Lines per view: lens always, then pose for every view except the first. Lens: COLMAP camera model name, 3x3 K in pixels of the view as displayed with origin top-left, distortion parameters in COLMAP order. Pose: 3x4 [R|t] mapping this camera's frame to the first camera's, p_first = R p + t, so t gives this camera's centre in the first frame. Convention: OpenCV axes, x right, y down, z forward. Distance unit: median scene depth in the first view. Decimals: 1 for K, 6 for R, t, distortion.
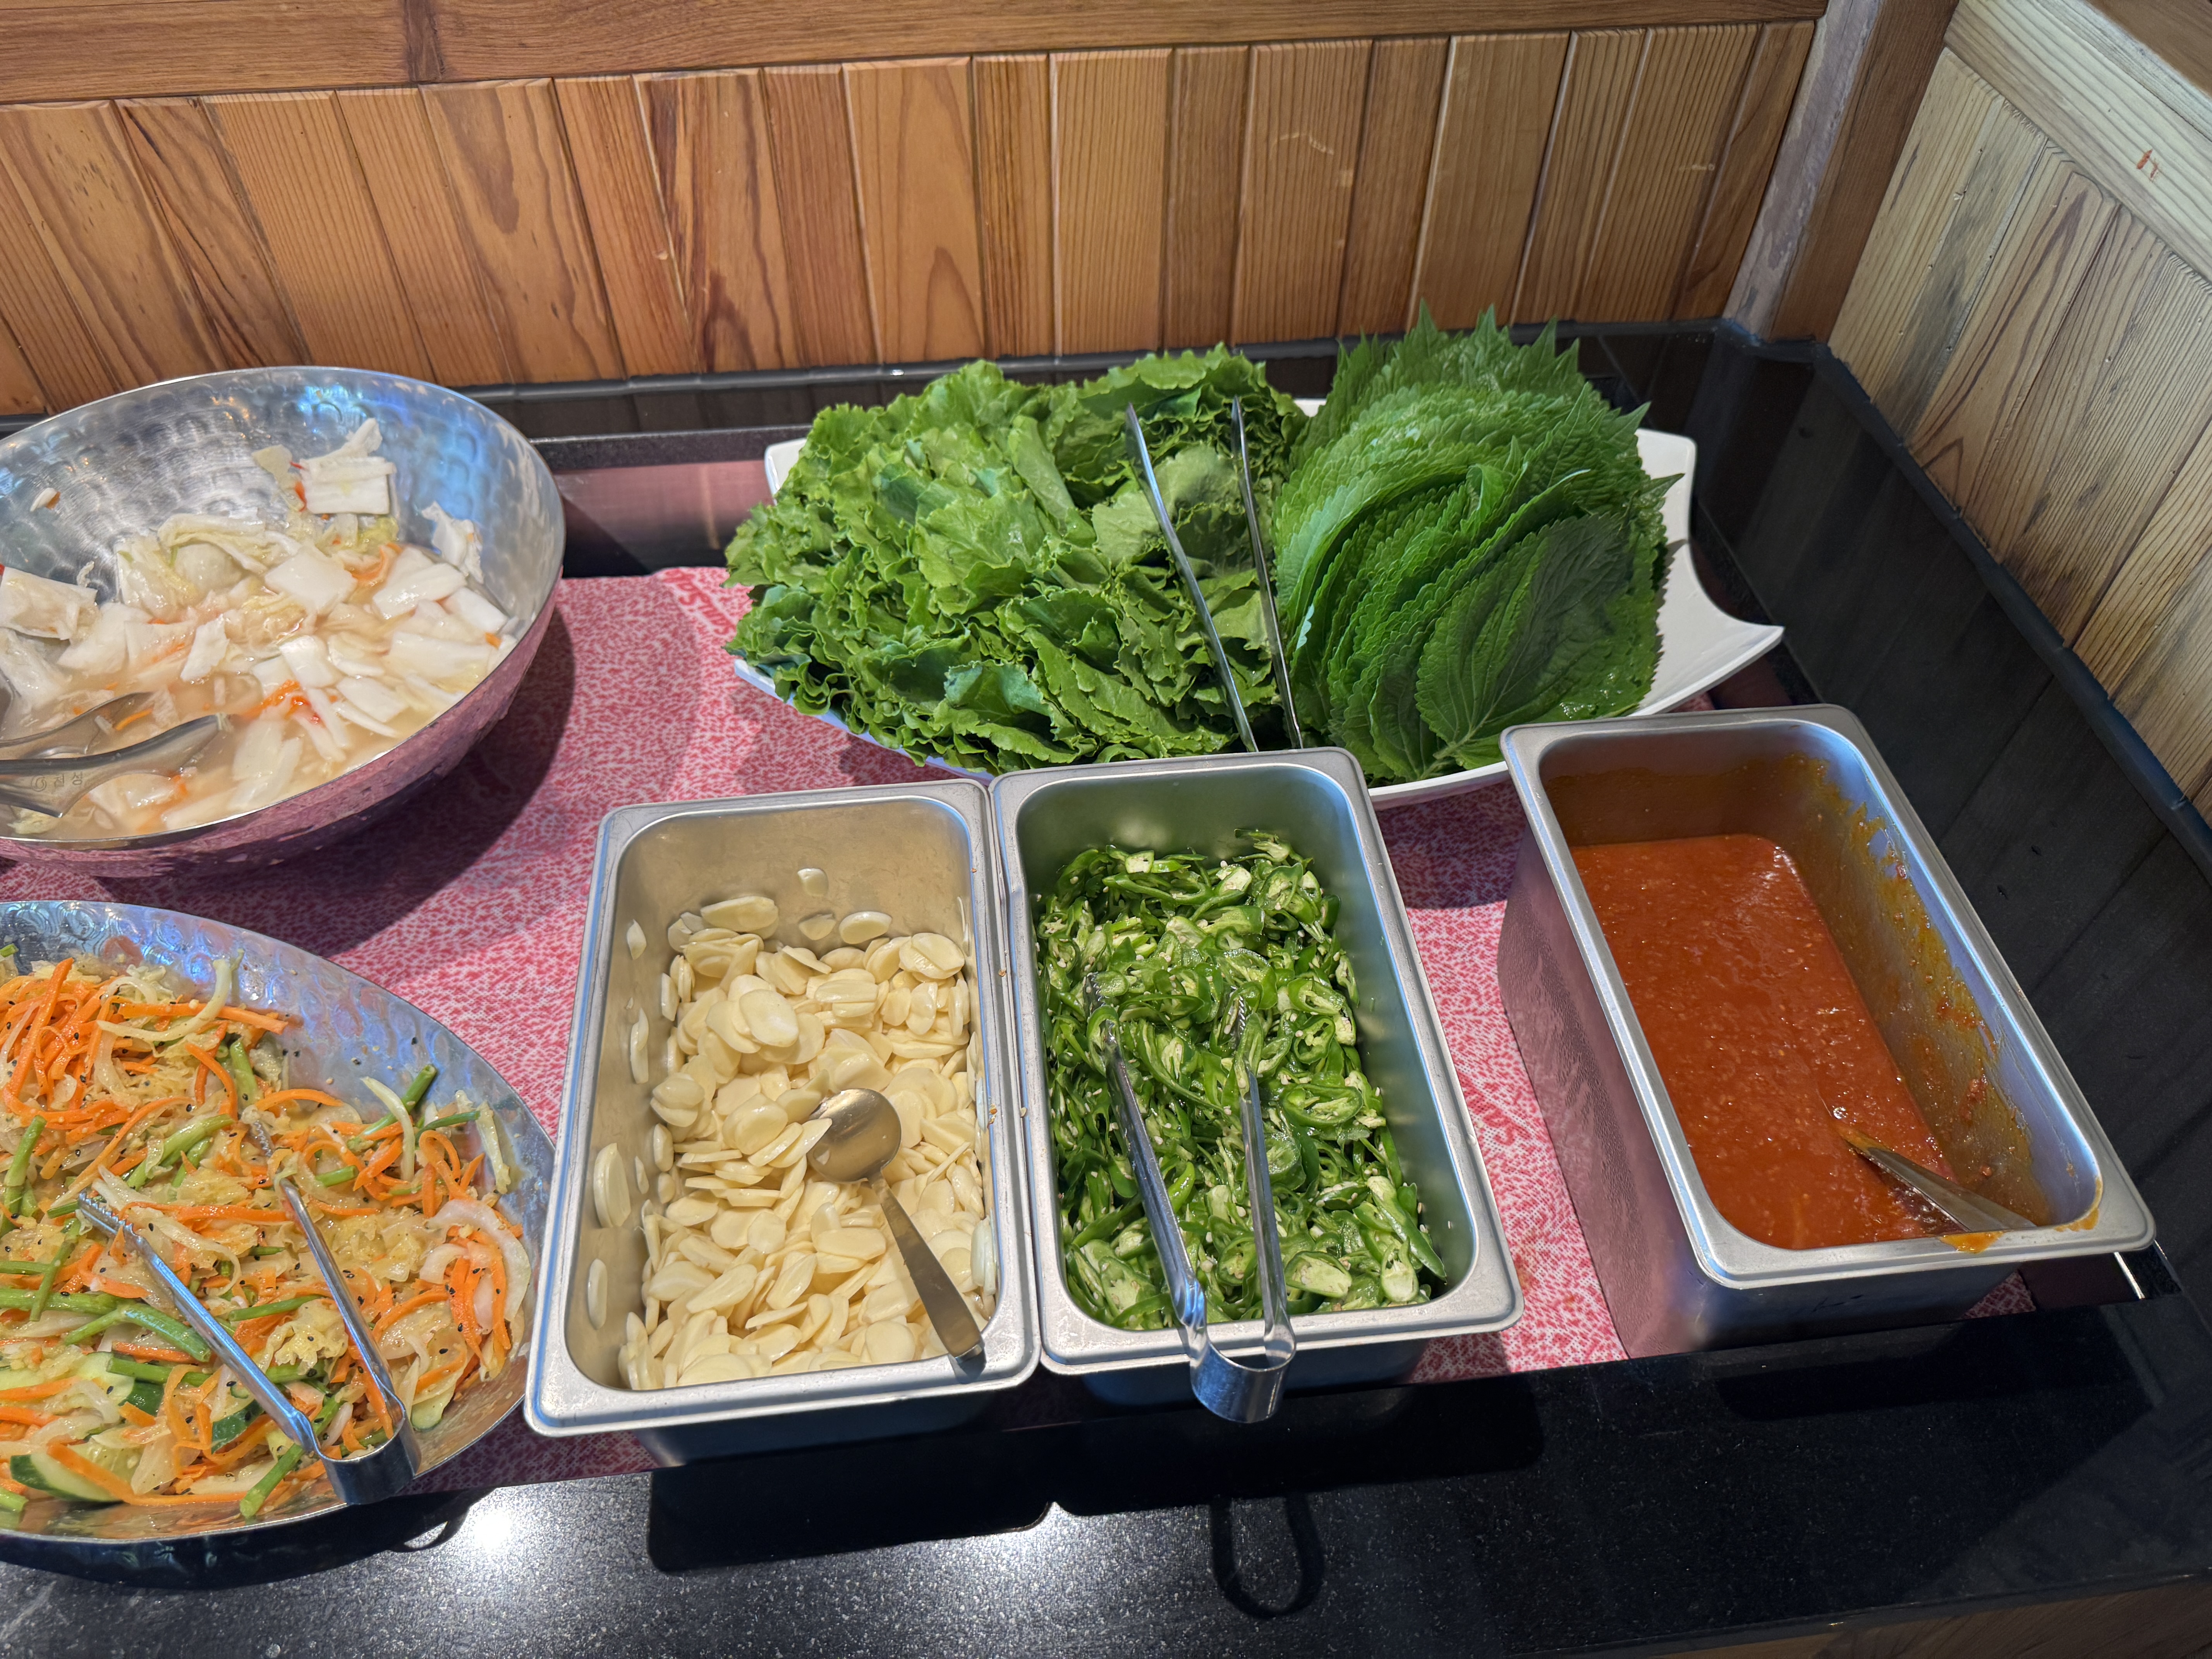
lens RADIAL K [[1605.6, 0, 1105.3], [0, 1605.6, 830.7], [0, 0, 1]] dist [-0.007173, -0.006428]
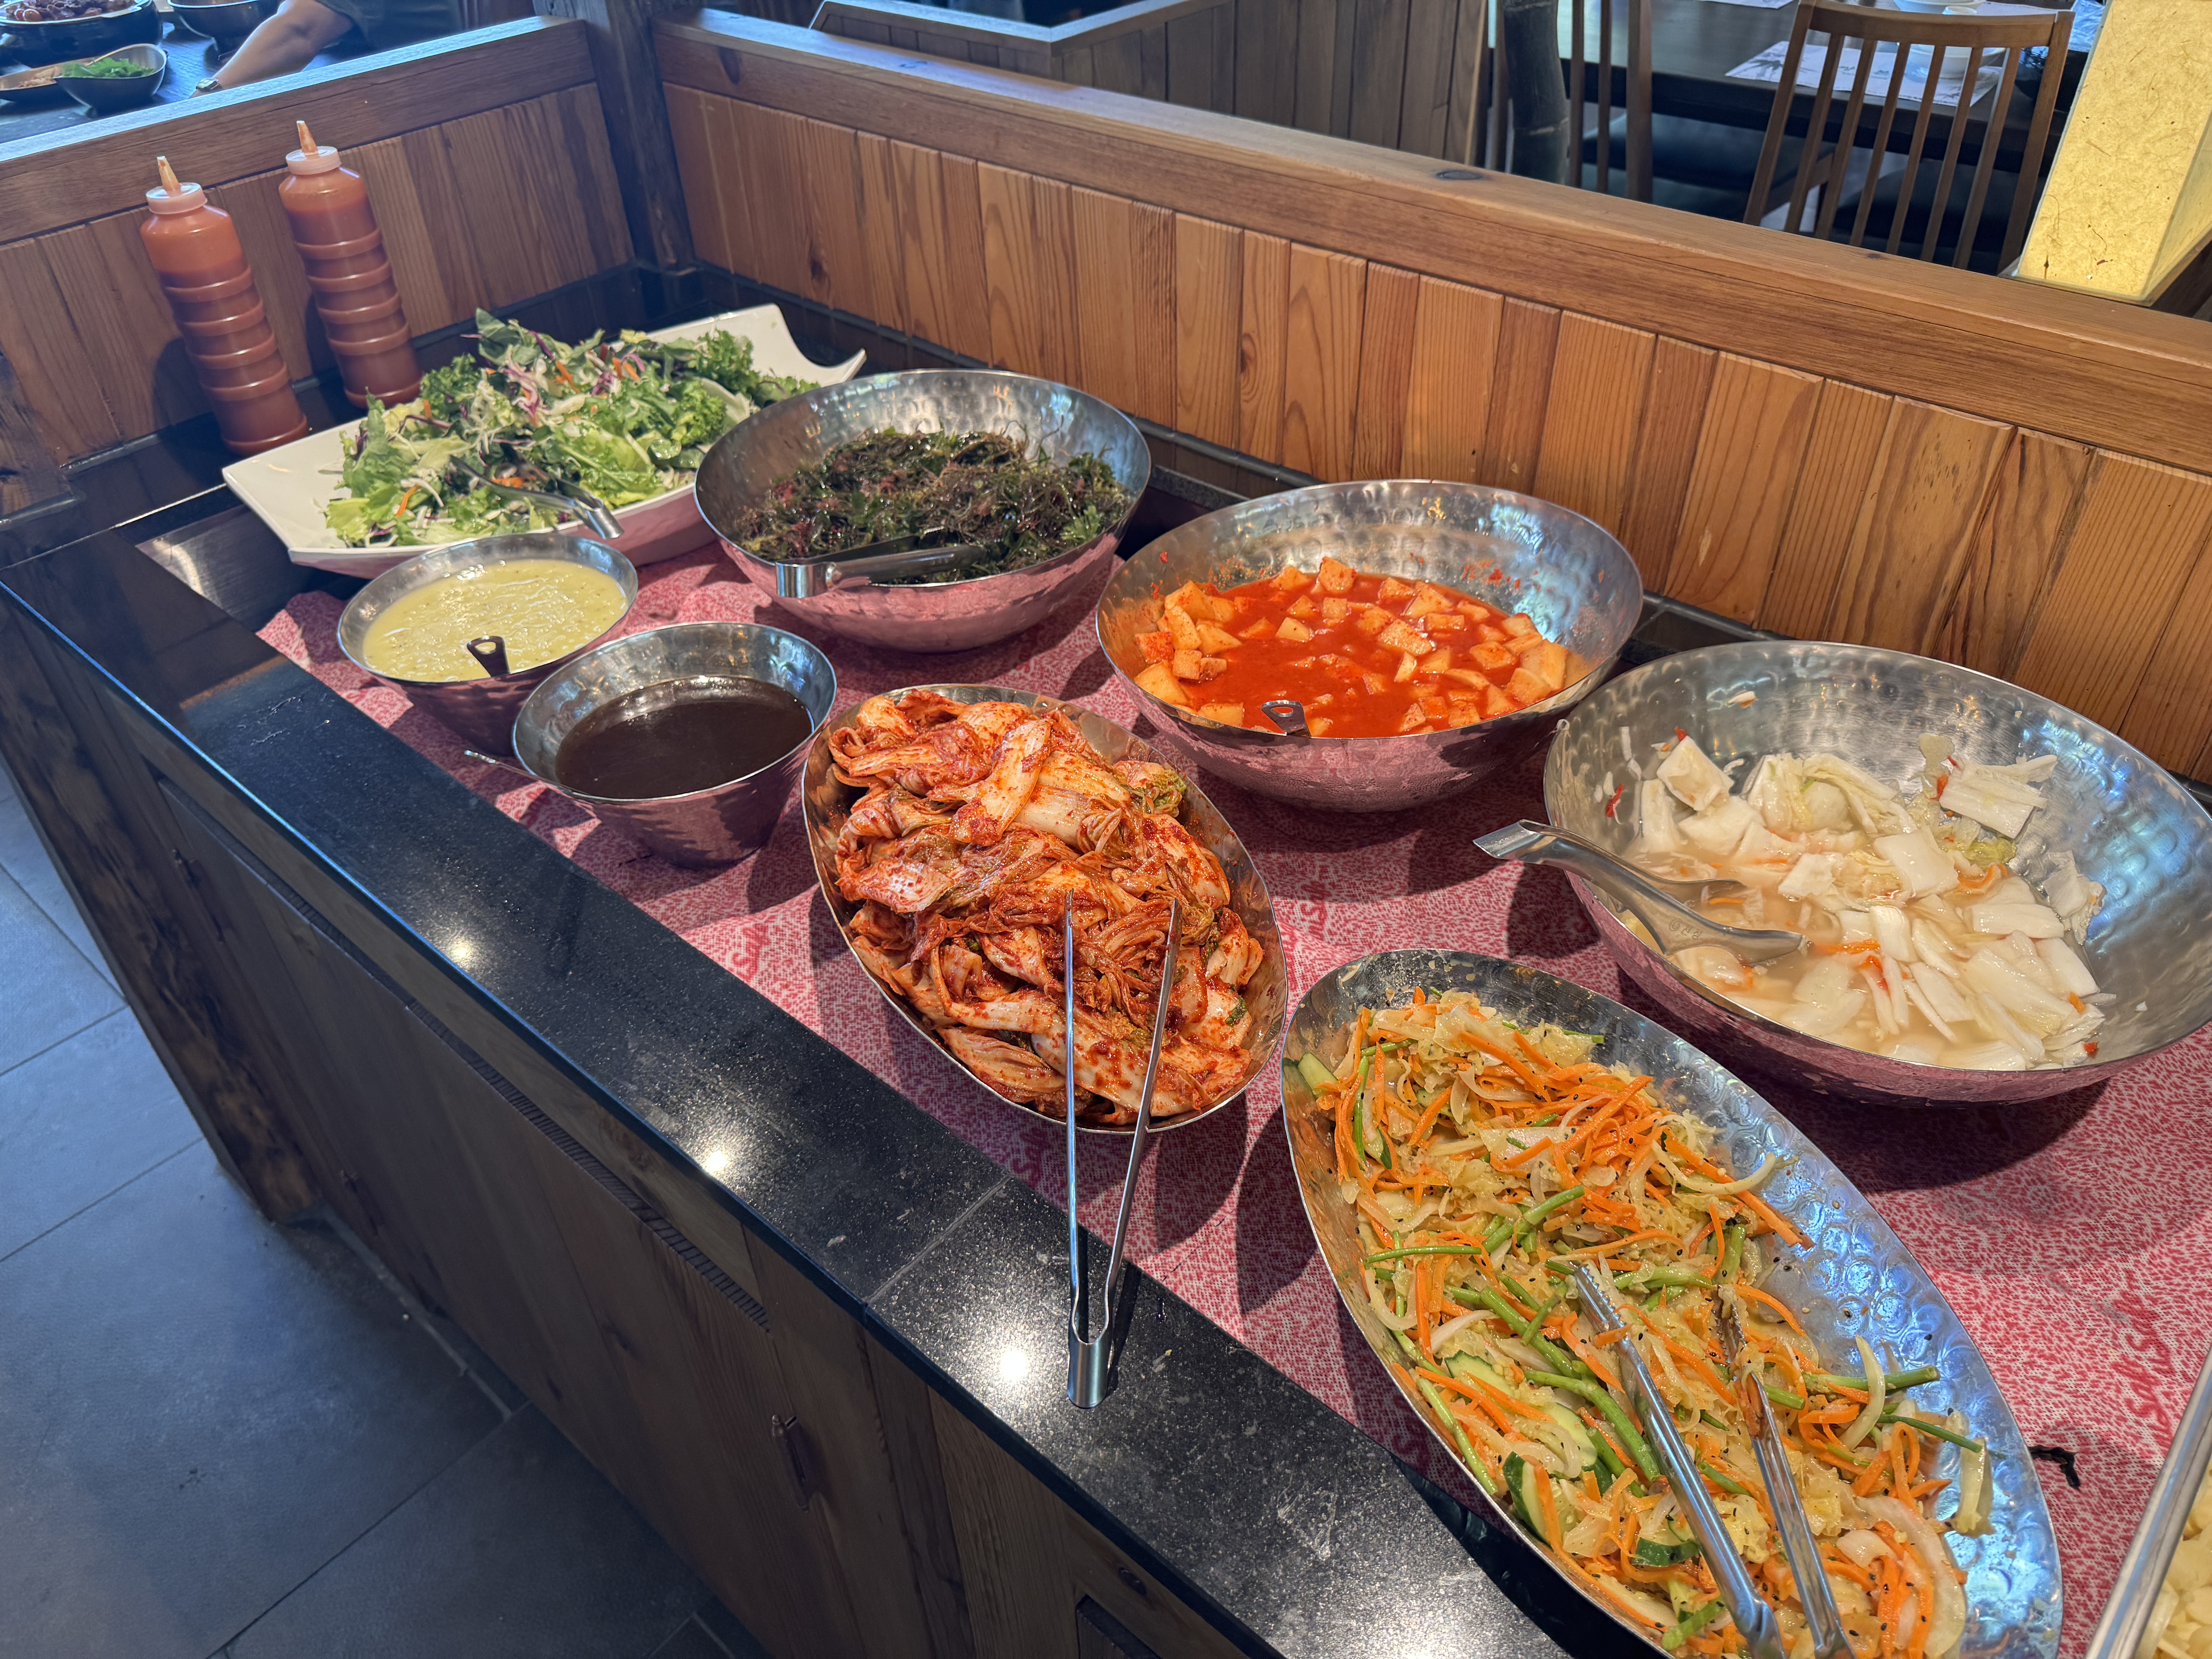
lens RADIAL K [[1605.6, 0, 1102.1], [0, 1605.6, 826.1], [0, 0, 1]] dist [-0.007173, -0.006428]
pose [[0.662455, 0.446135, -0.601761, -0.262431], [-0.537683, 0.842512, 0.032709, 0.090081], [0.521584, 0.301888, 0.798006, -0.150534]]
